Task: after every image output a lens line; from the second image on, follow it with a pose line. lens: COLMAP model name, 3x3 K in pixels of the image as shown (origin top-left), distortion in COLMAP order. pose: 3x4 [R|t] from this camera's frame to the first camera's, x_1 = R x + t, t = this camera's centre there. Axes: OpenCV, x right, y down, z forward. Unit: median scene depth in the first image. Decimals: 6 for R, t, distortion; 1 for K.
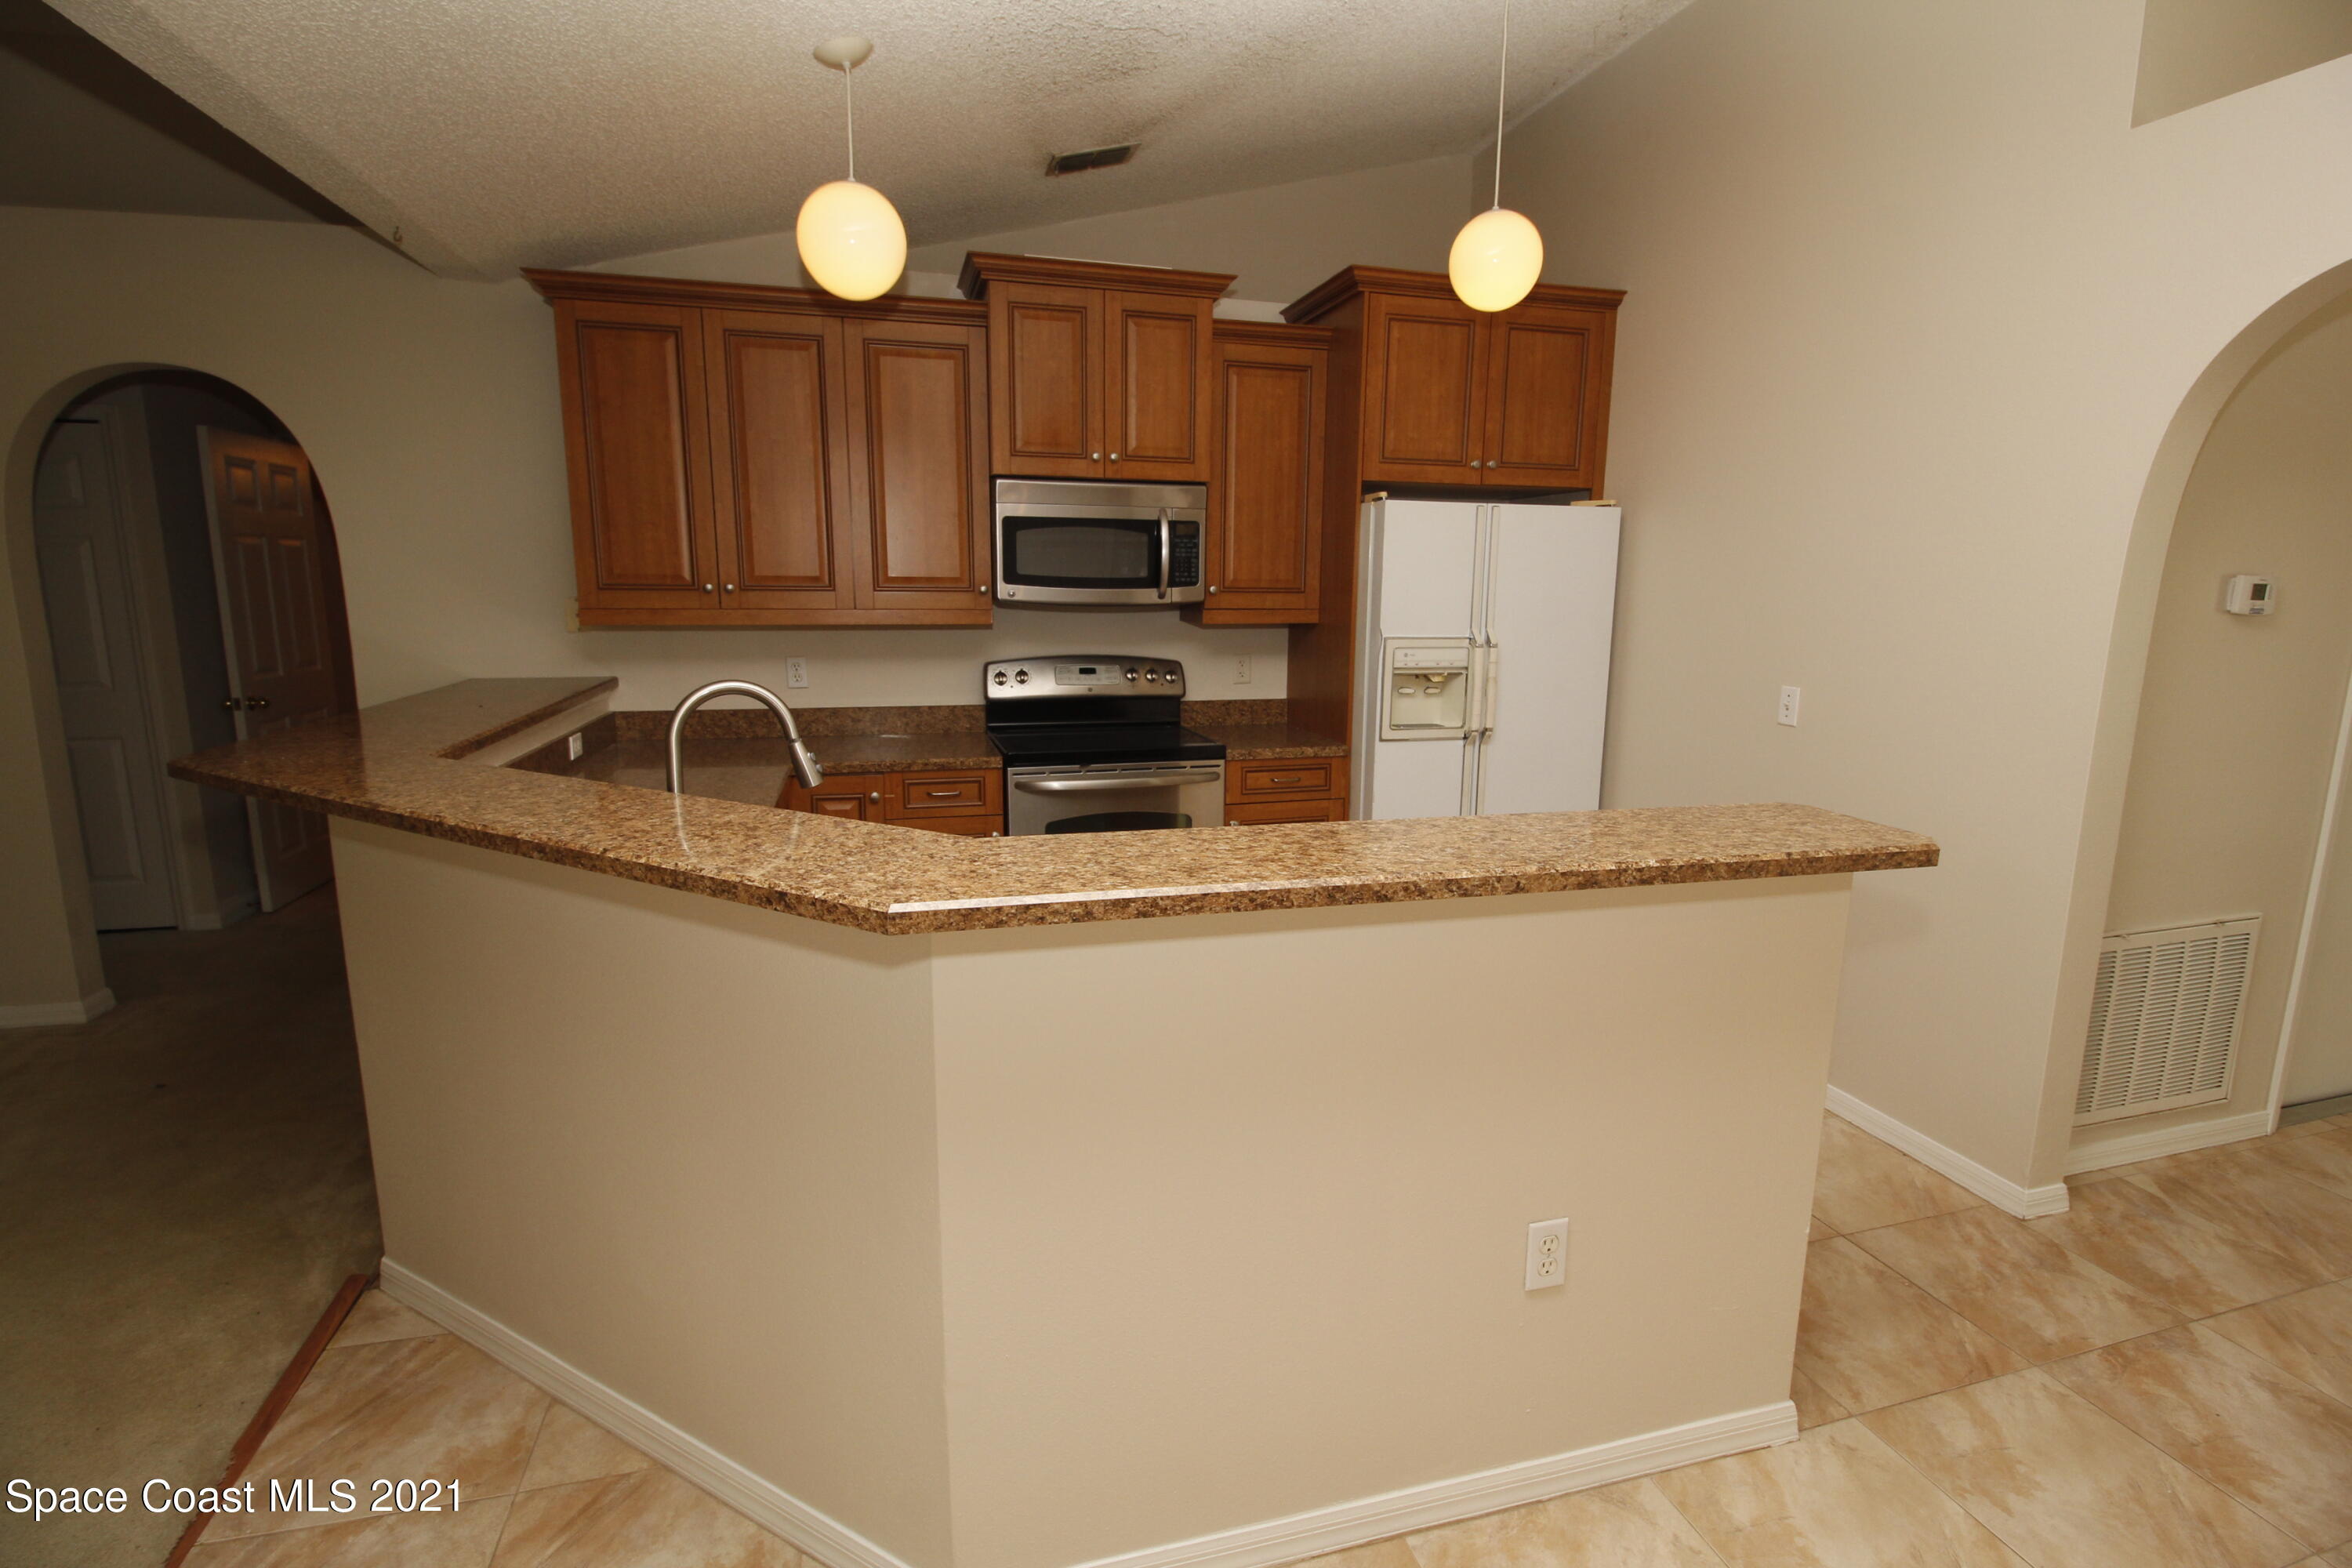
lens RADIAL K [[1100.7, 0, 1194.0], [0, 1100.7, 779.2], [0, 0, 1]] dist [-0.000783, -0.000734]
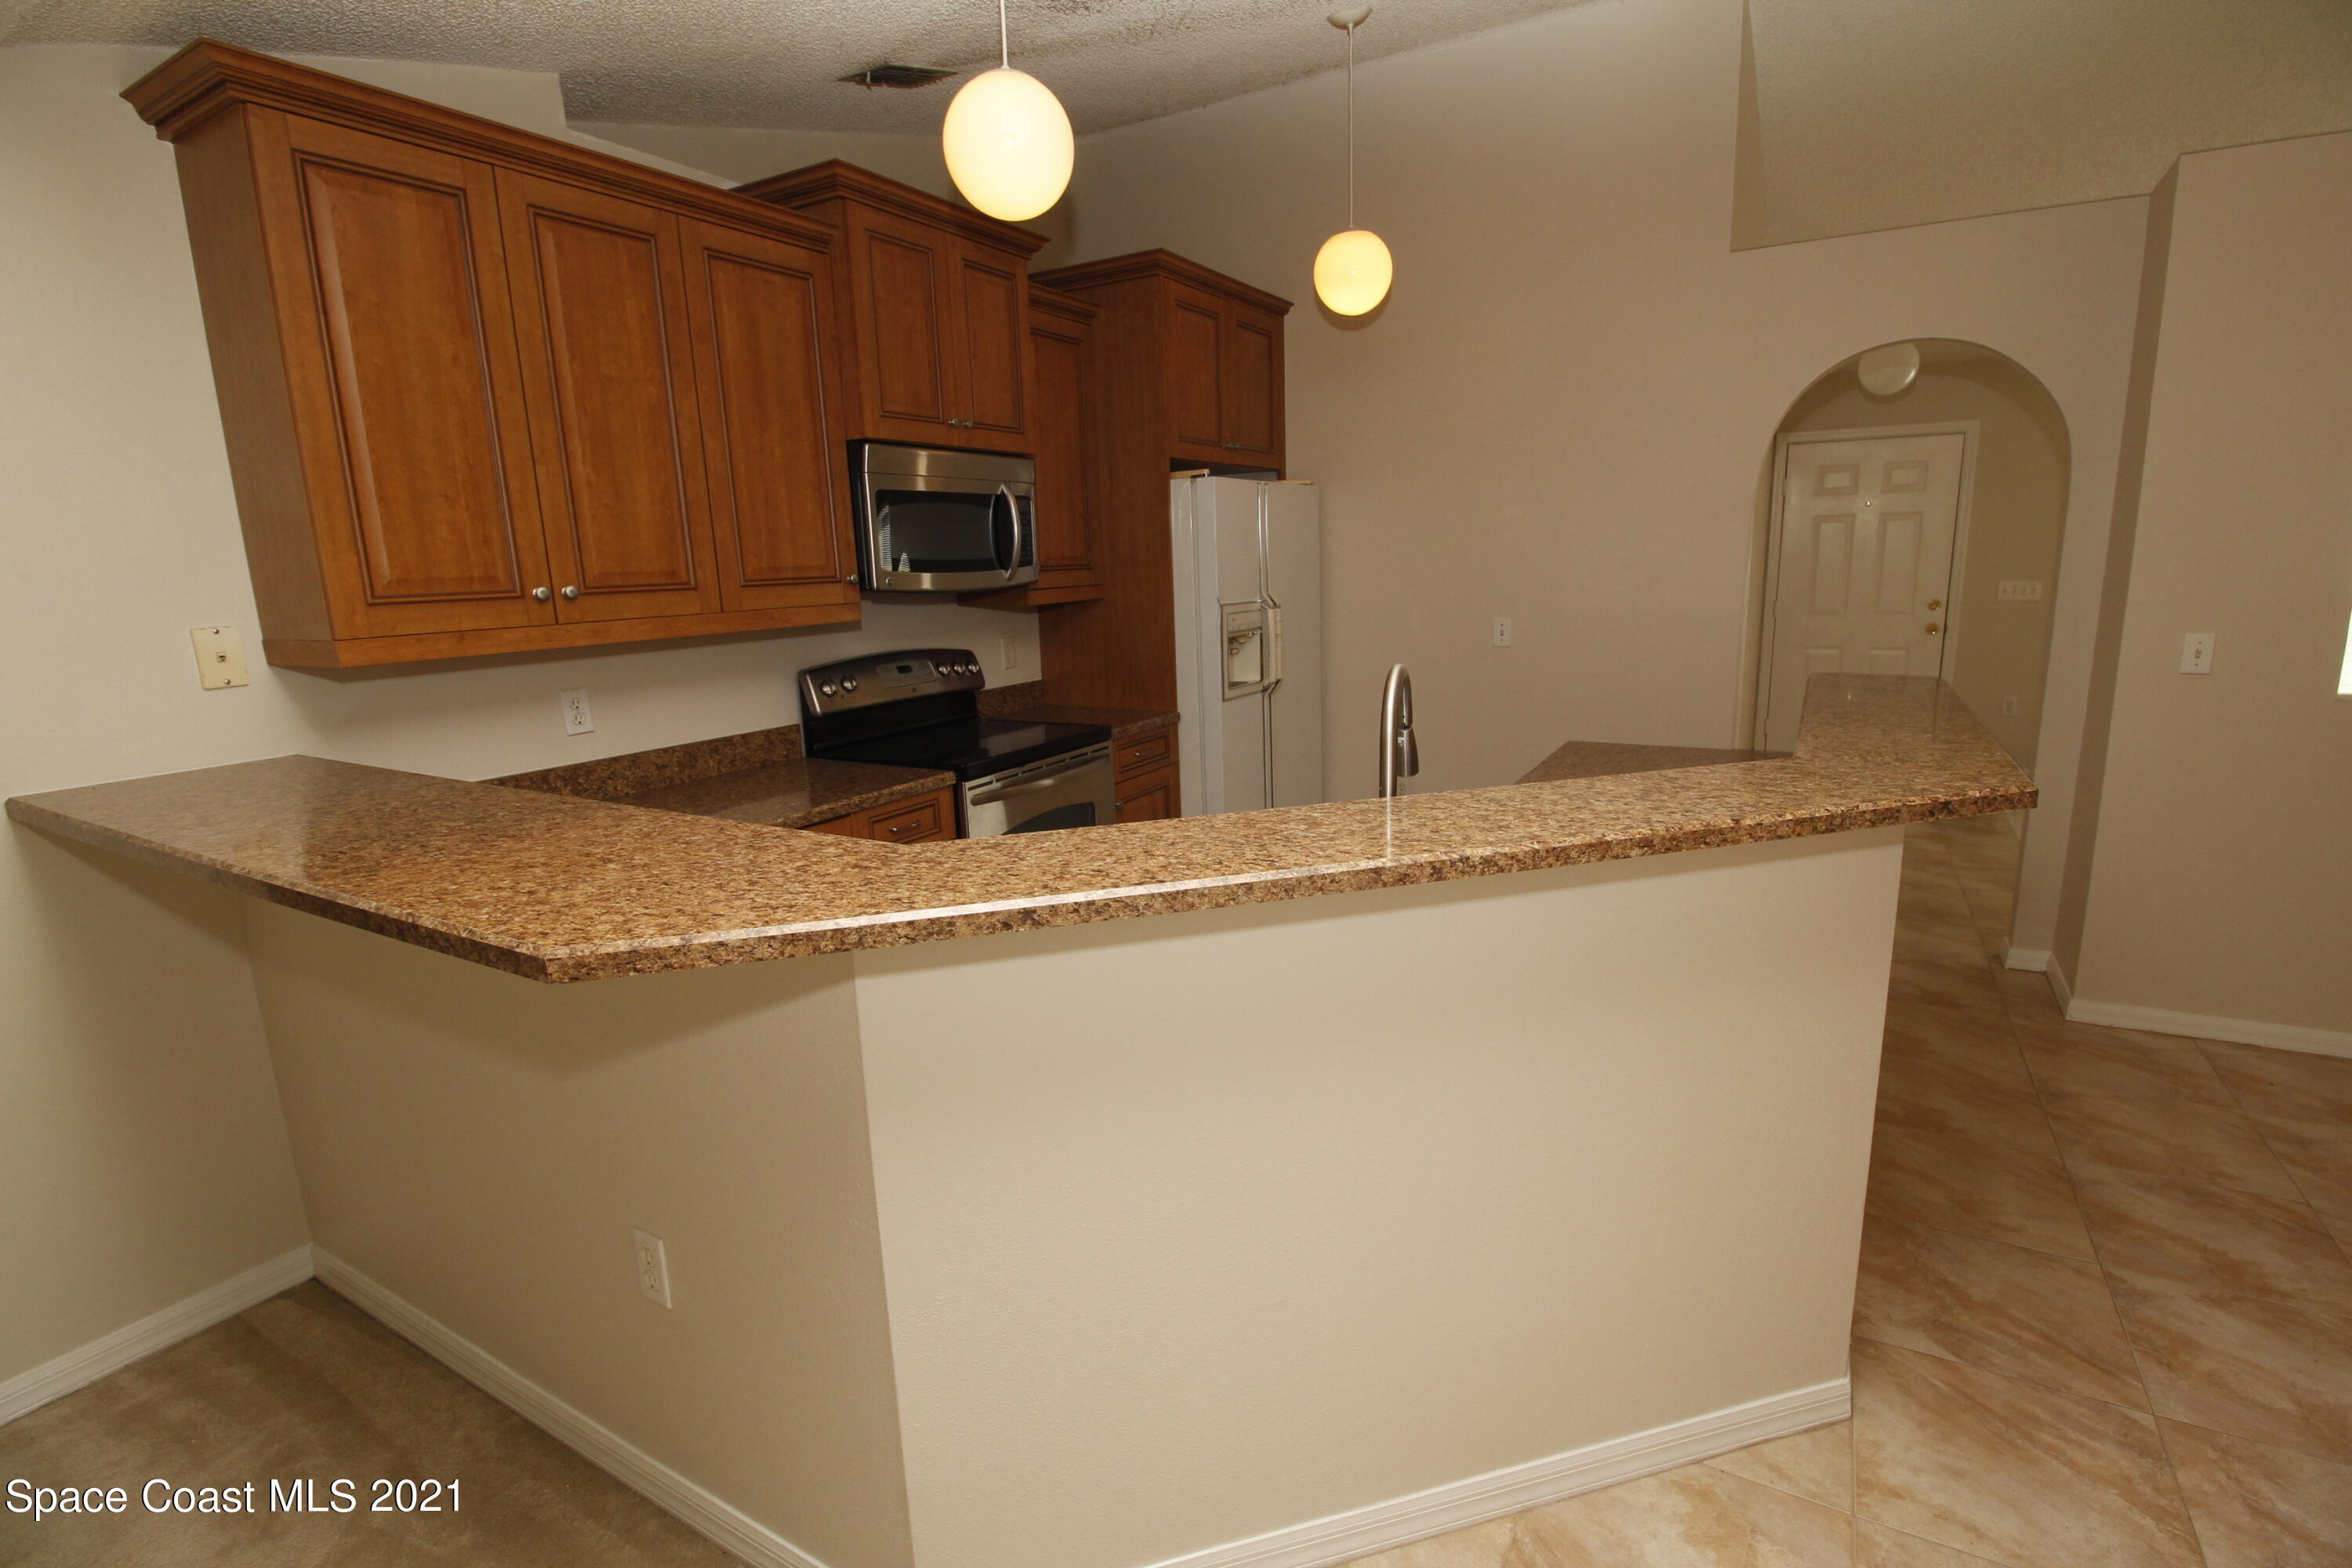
lens RADIAL K [[1100.7, 0, 1193.6], [0, 1100.7, 776.5], [0, 0, 1]] dist [-0.000783, -0.000734]
pose [[0.719625, -0.169448, 0.673371, -0.583933], [0.162024, 0.983974, 0.074454, -0.047021], [-0.675195, 0.055523, 0.735546, 0.231627]]
